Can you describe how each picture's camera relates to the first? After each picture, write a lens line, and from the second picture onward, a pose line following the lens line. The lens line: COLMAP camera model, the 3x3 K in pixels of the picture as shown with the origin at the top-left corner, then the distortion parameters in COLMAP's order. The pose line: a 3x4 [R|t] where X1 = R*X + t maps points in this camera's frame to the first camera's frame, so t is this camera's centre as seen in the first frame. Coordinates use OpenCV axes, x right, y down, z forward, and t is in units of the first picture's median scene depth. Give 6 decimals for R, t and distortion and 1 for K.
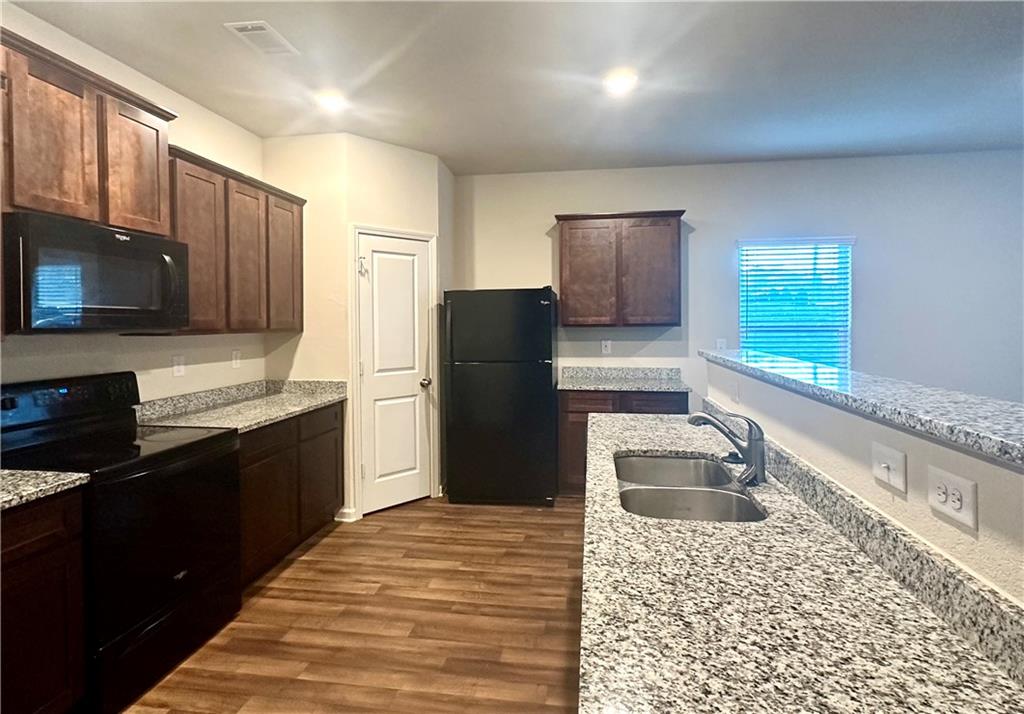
lens RADIAL K [[506.1, 0, 513.2], [0, 506.1, 344.9], [0, 0, 1]] dist [-0.045281, 0.000353]
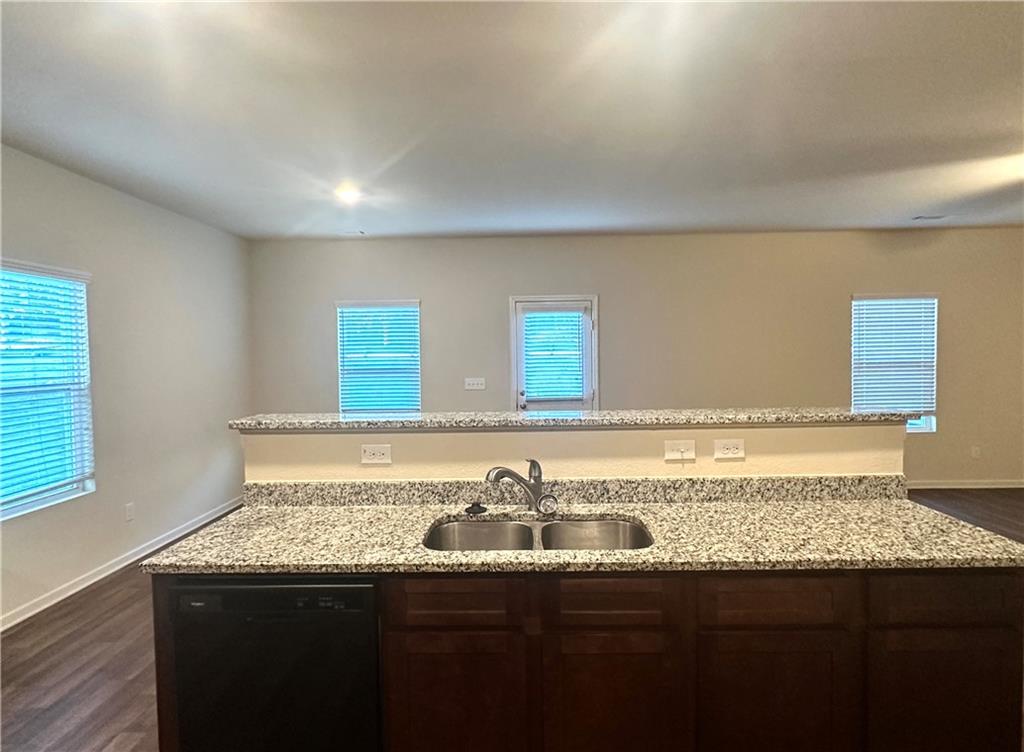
lens RADIAL K [[553.0, 0, 512.0], [0, 553.0, 376.0], [0, 0, 1]] dist [0.002309, 0.000291]
pose [[-0.105473, -0.034503, 0.993823, -1.133807], [0.066436, 0.996921, 0.041662, -0.149253], [-0.992200, 0.070419, -0.102856, 1.639440]]
